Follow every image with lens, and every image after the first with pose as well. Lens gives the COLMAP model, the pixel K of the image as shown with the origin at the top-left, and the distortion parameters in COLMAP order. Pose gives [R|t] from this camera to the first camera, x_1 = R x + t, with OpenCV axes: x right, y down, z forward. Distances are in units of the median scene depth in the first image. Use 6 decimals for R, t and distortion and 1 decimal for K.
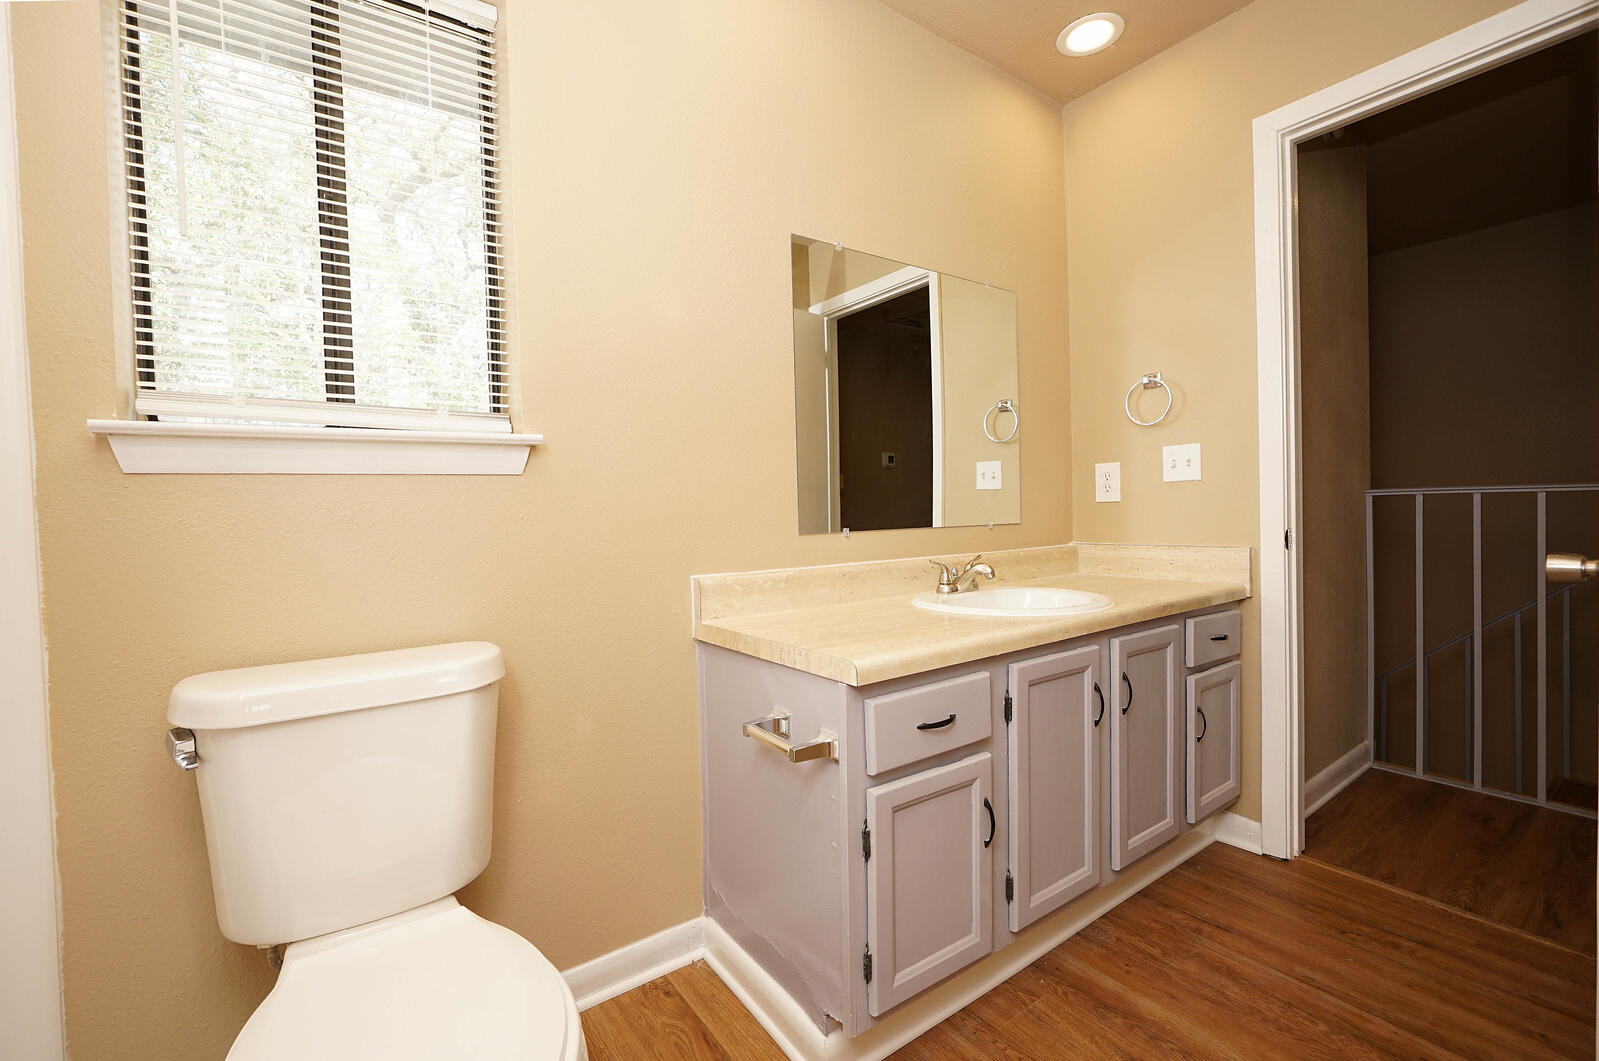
lens RADIAL K [[665.6, 0, 781.7], [0, 665.6, 527.1], [0, 0, 1]] dist [-0.016942, 0.005960]
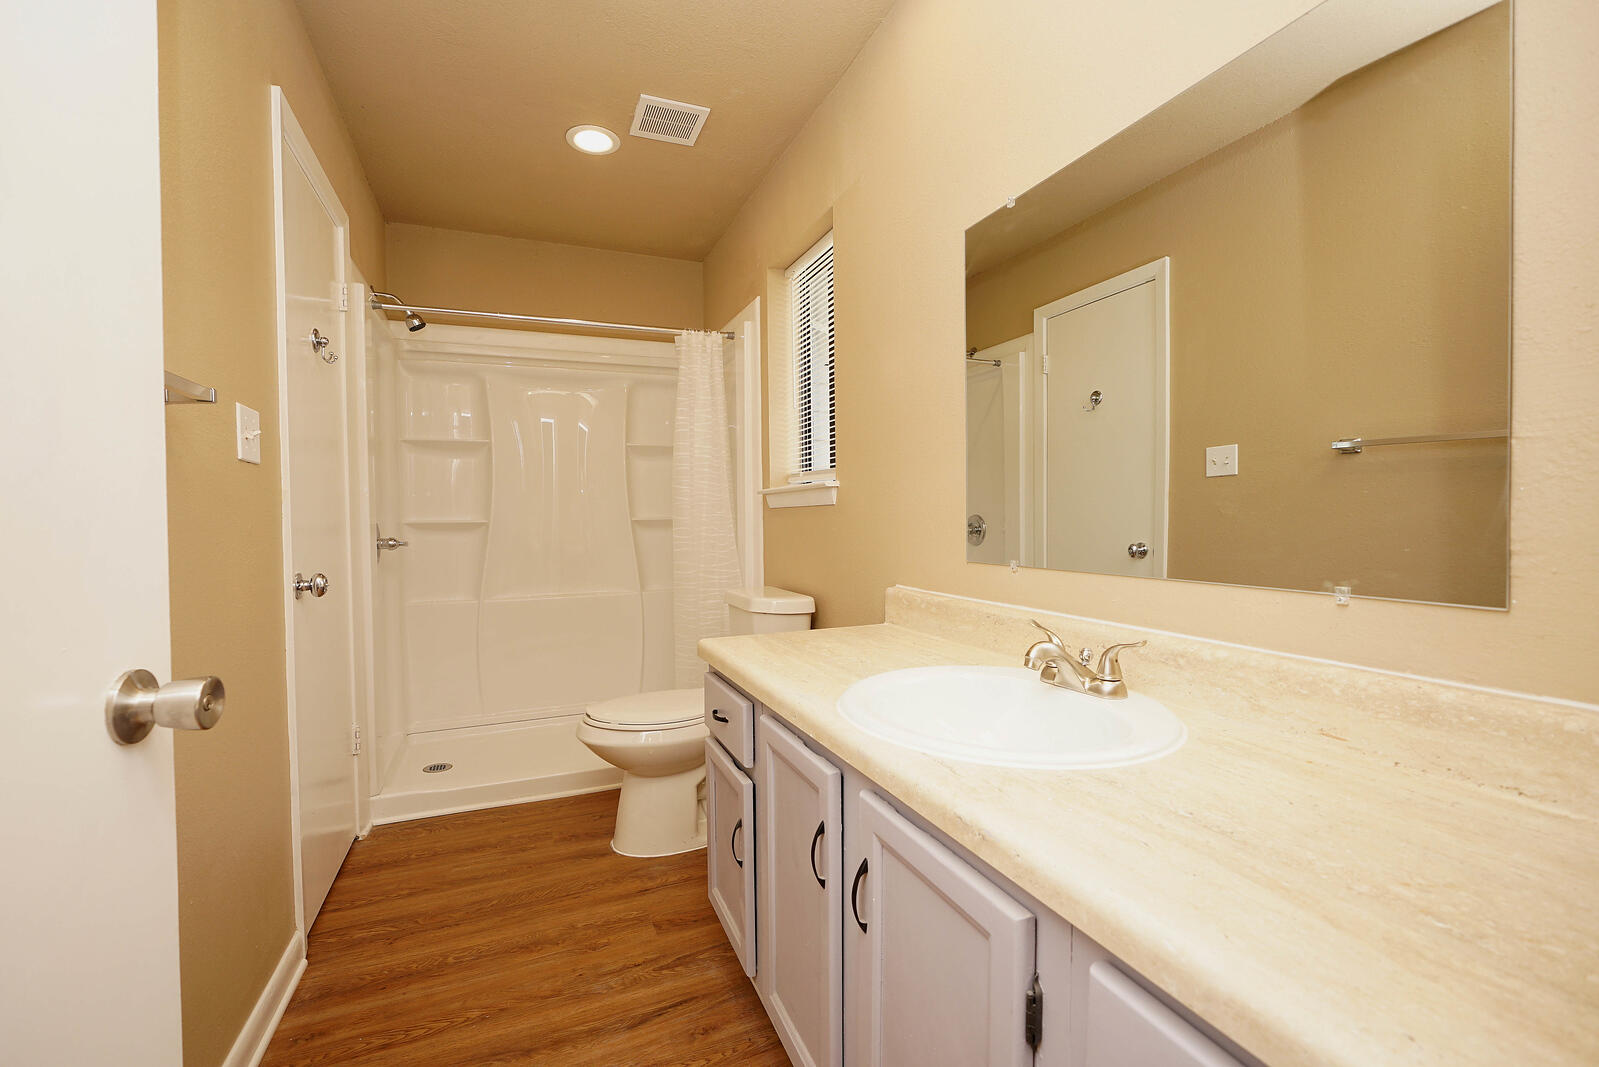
lens RADIAL K [[665.6, 0, 781.7], [0, 665.6, 530.1], [0, 0, 1]] dist [-0.016942, 0.005960]
pose [[-0.212795, 0.042317, -0.976180, 1.014051], [0.004855, 0.999095, 0.042252, -0.072360], [0.977085, 0.004251, -0.212808, 1.010636]]
